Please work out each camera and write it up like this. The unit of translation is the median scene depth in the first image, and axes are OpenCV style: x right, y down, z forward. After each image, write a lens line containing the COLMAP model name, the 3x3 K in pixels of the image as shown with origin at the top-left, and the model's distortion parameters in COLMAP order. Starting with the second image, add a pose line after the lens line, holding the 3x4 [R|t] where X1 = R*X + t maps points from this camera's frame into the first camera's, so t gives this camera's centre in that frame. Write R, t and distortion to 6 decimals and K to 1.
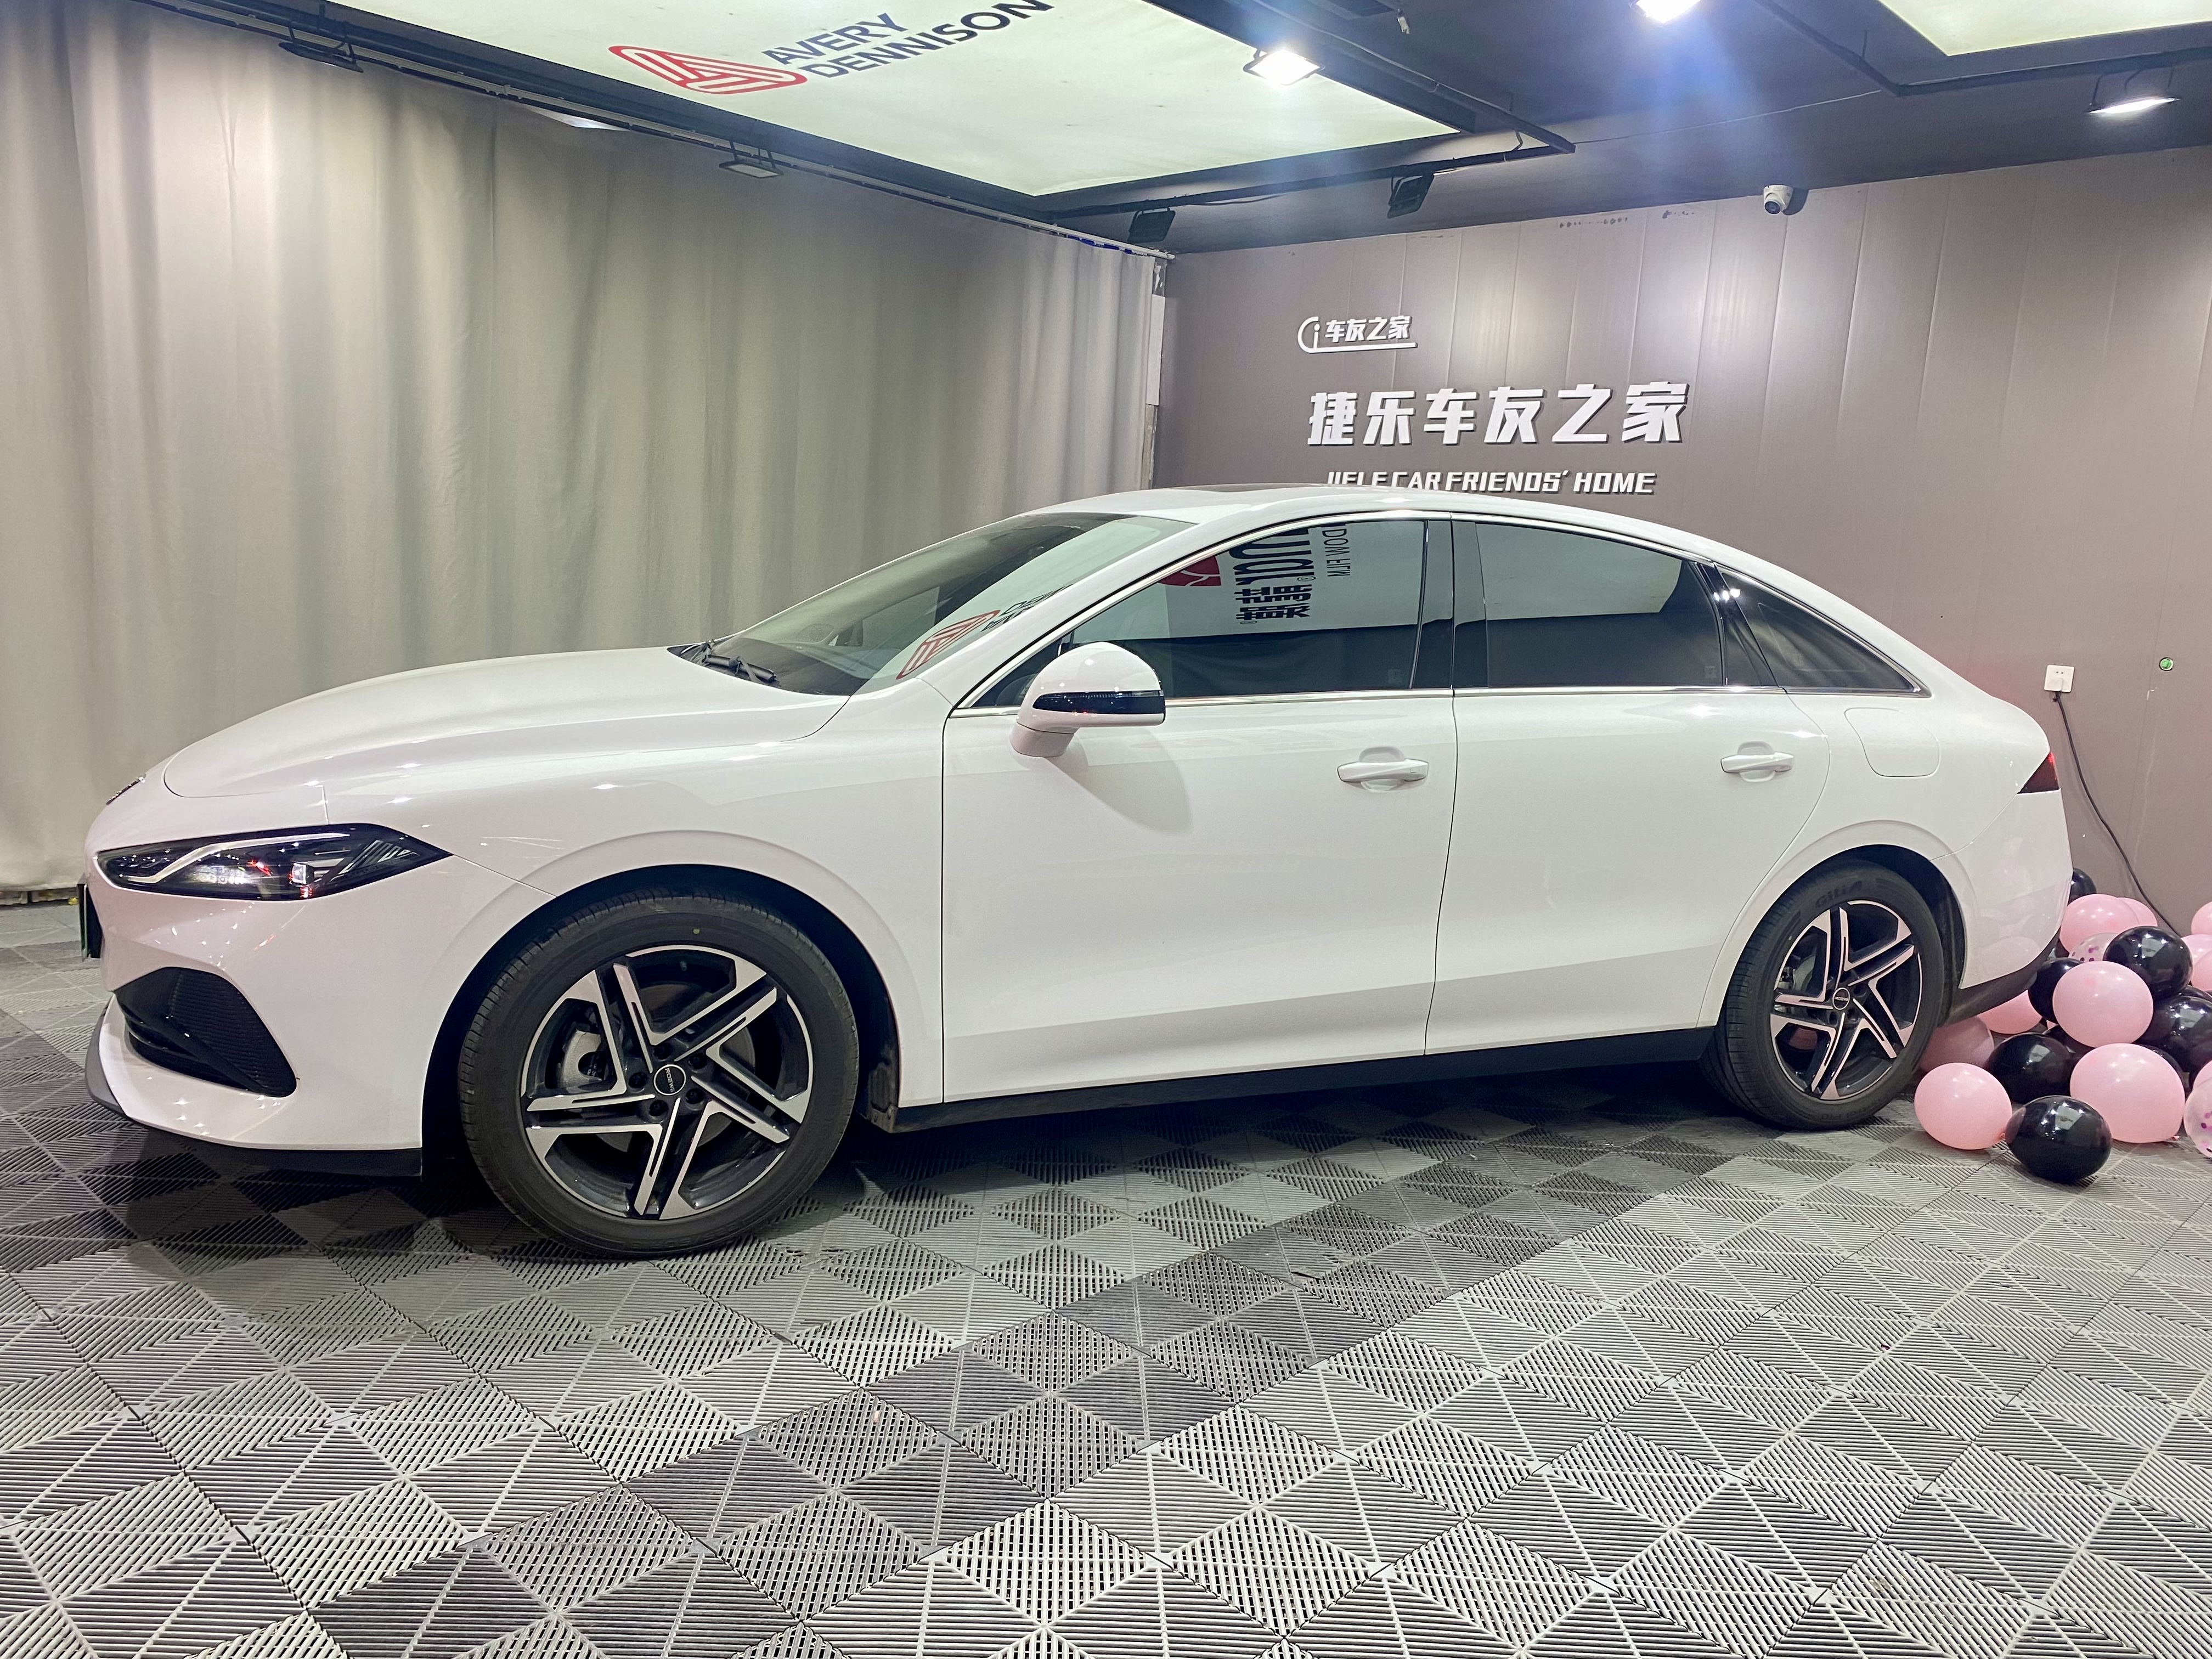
lens RADIAL K [[1686.5, 0, 1105.7], [0, 1686.5, 830.8], [0, 0, 1]] dist [0.028598, -0.023958]
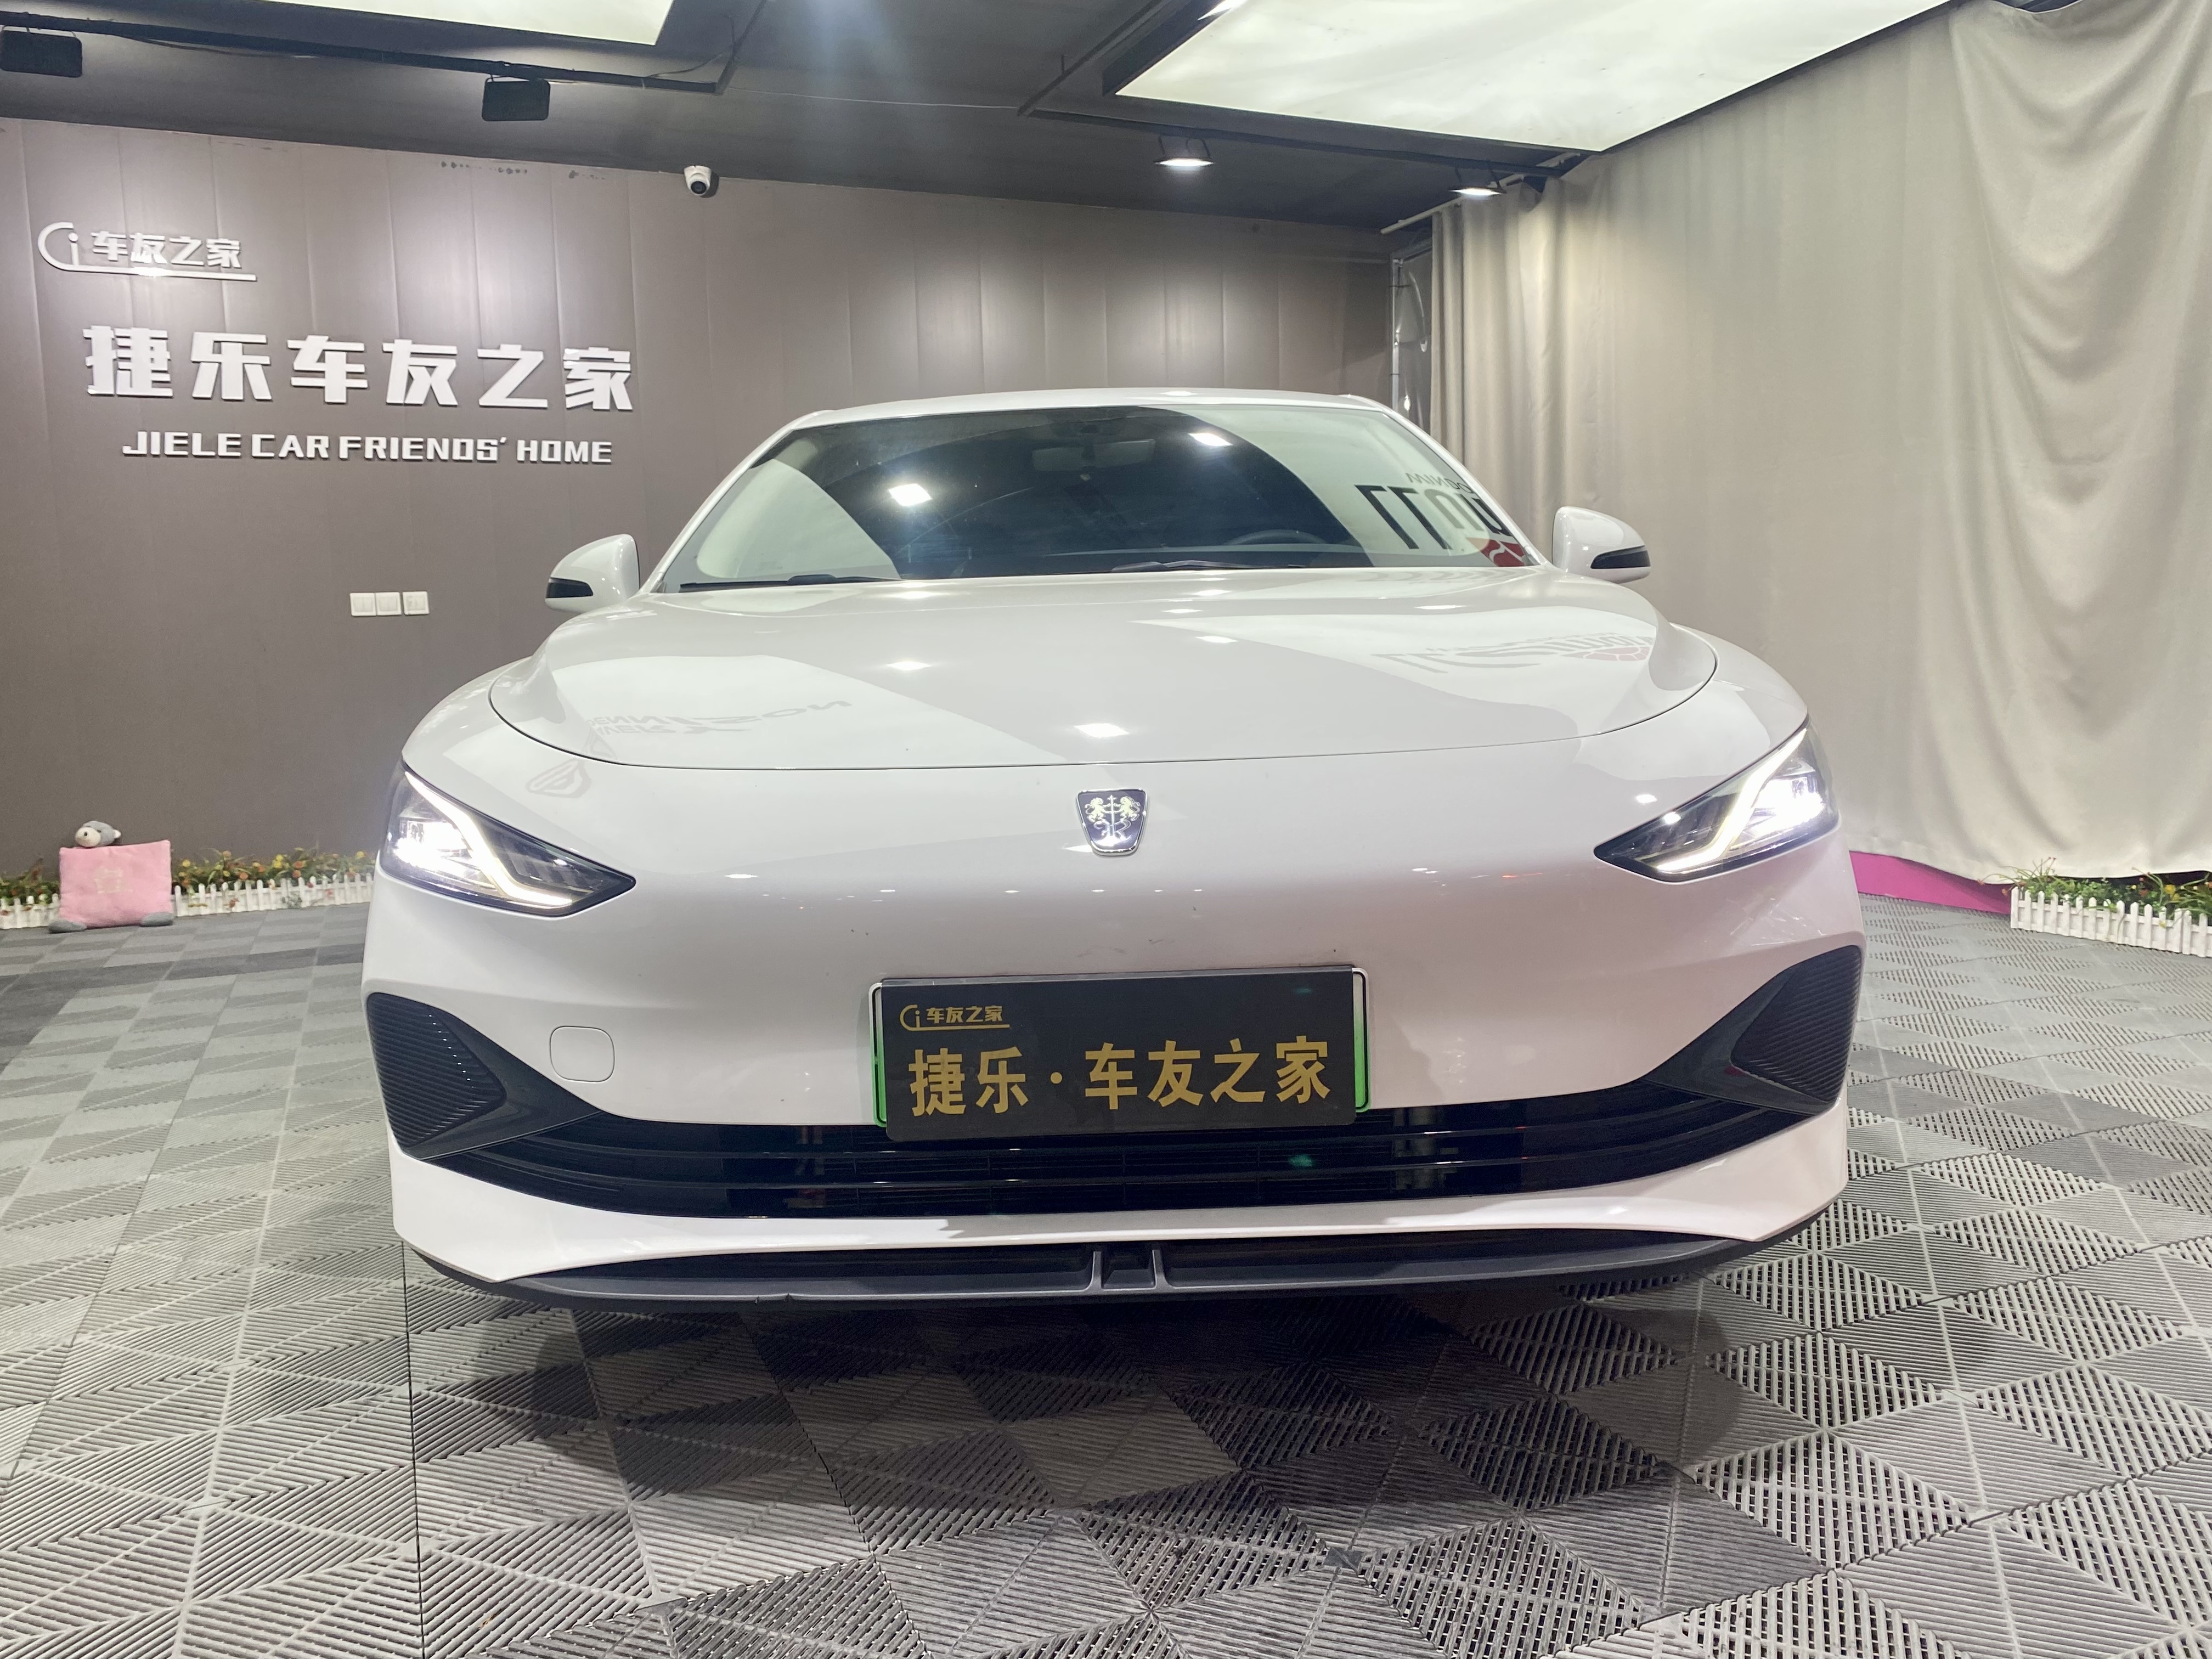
lens RADIAL K [[1686.5, 0, 1093.9], [0, 1686.5, 826.3], [0, 0, 1]] dist [0.028598, -0.023958]
pose [[0.401838, -0.162968, 0.901092, -0.447476], [0.193204, 0.976973, 0.090533, -0.028701], [-0.895097, 0.137715, 0.424071, 0.348898]]
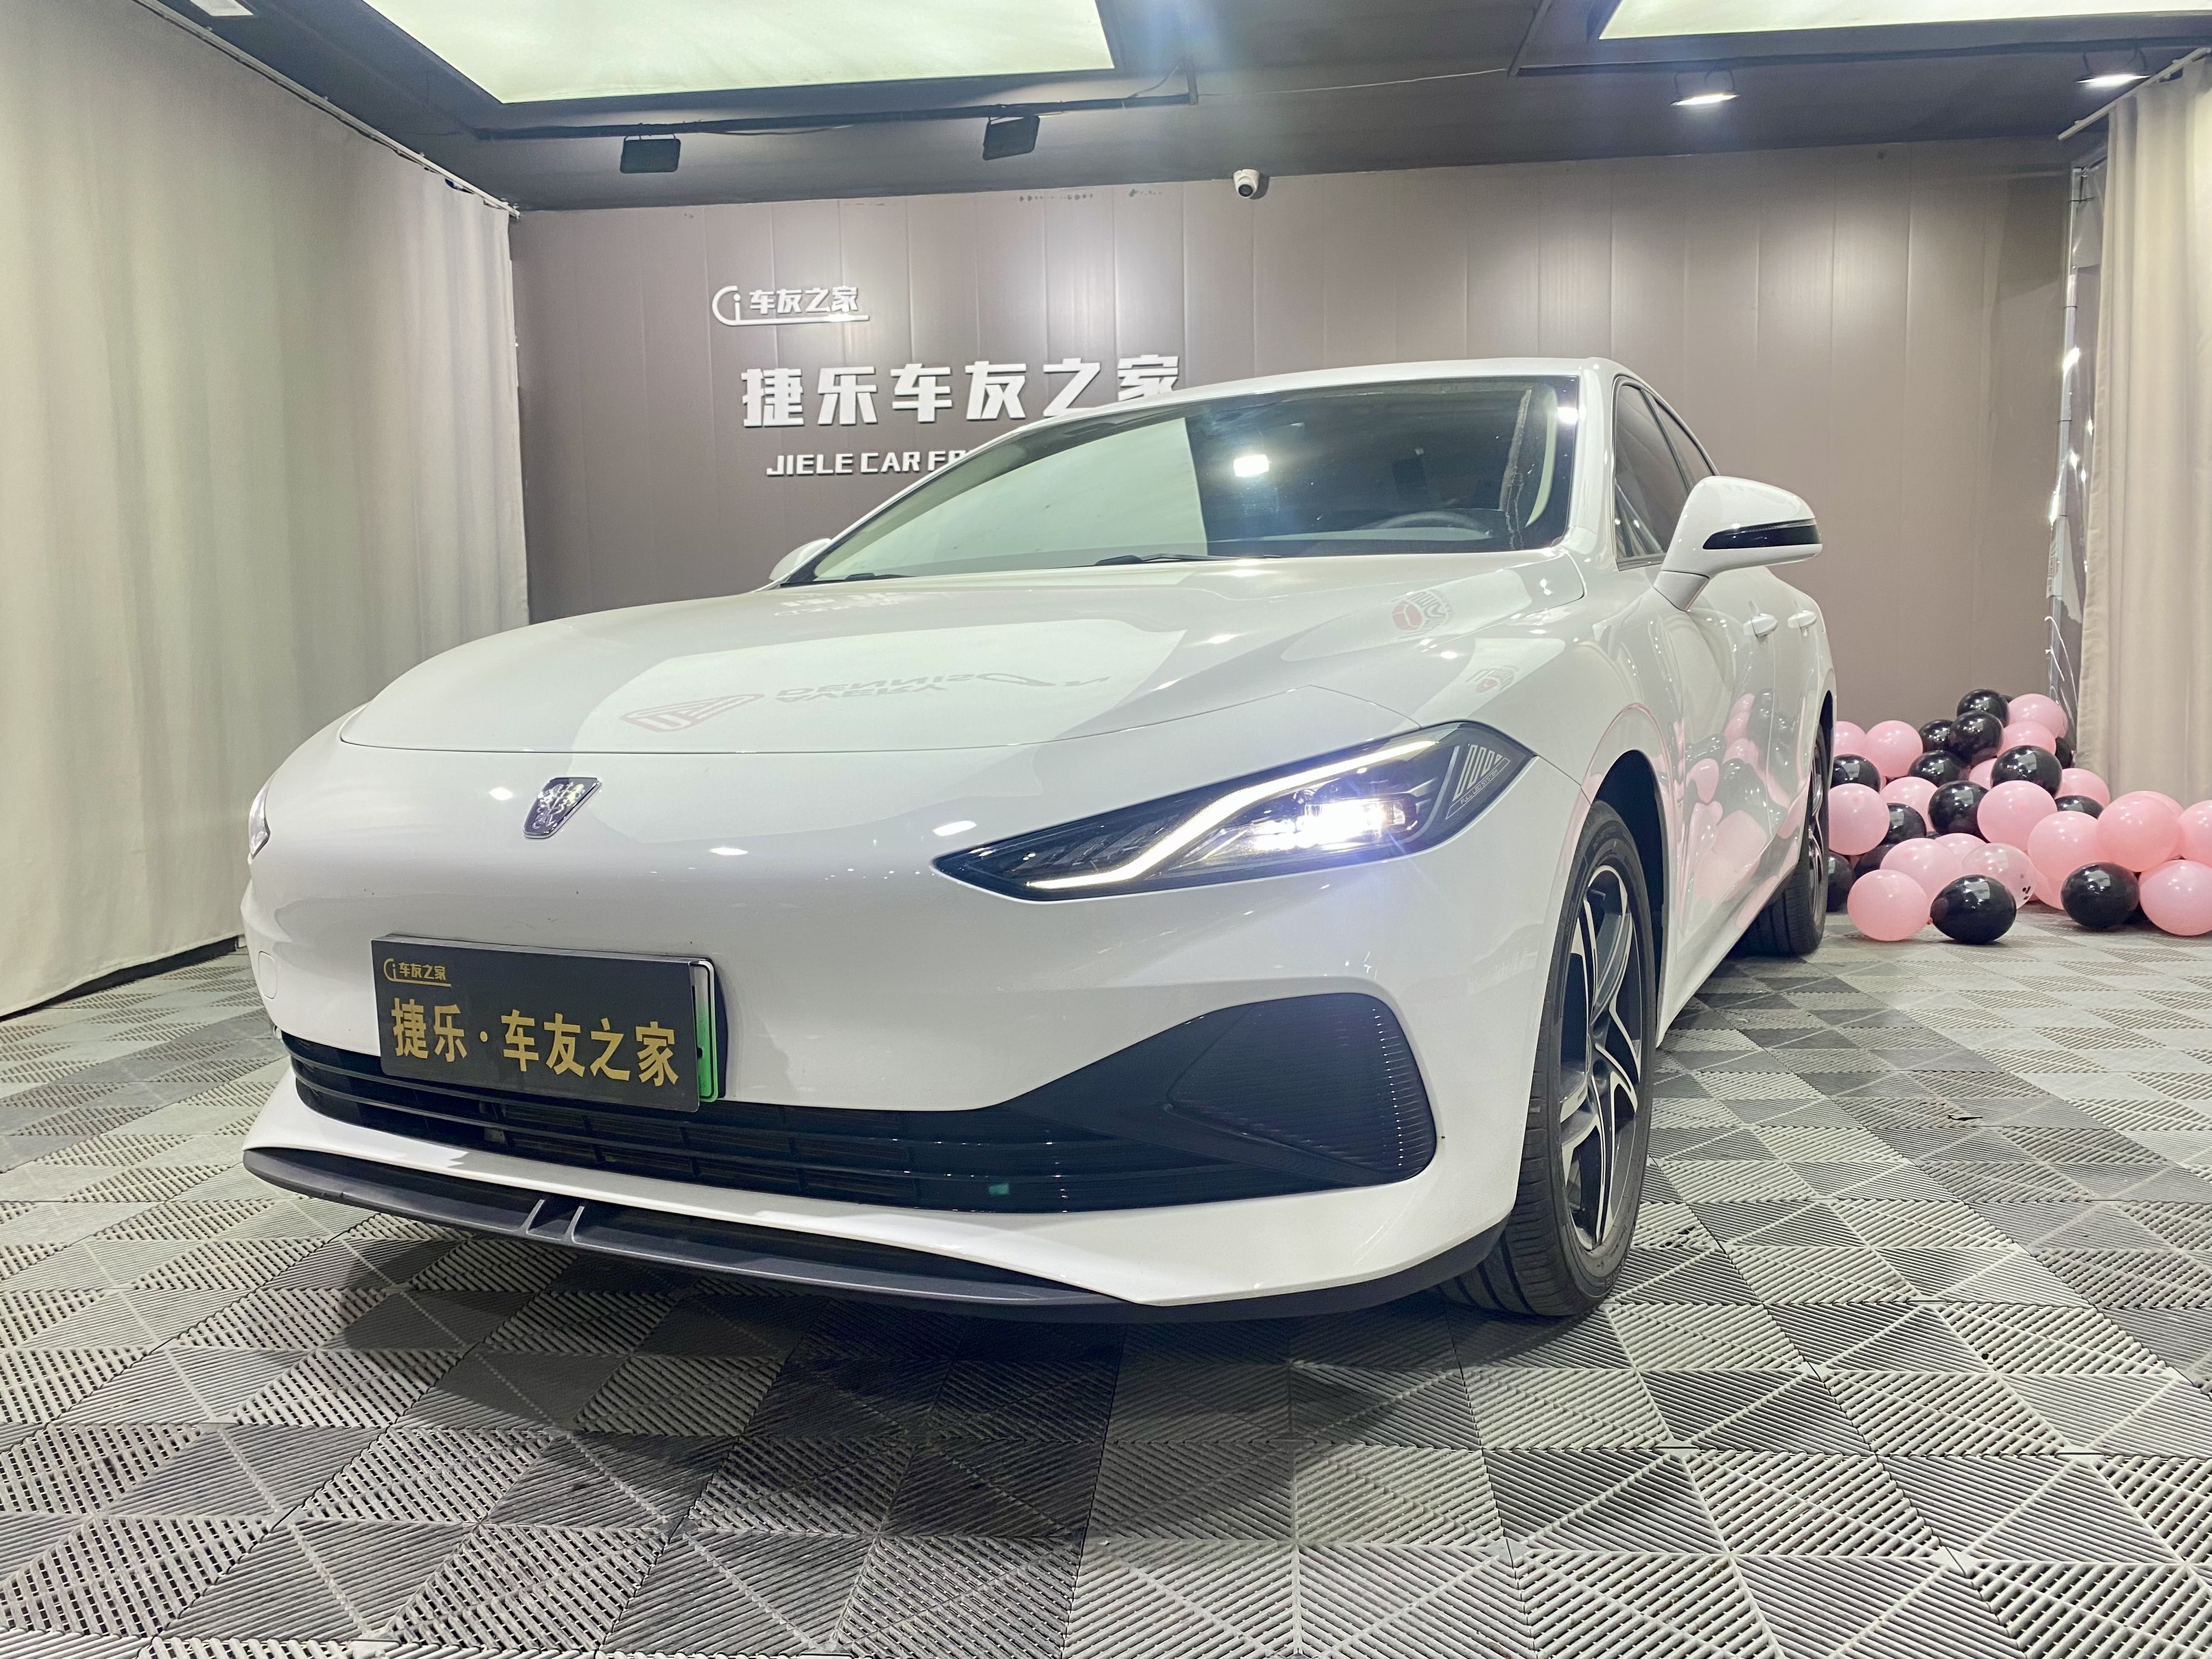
lens RADIAL K [[1686.5, 0, 1110.7], [0, 1686.5, 836.4], [0, 0, 1]] dist [0.028598, -0.023958]
pose [[0.780638, -0.140401, 0.609009, -0.337740], [0.163816, 0.986337, 0.017408, 0.002449], [-0.603132, 0.086176, 0.792973, 0.208281]]
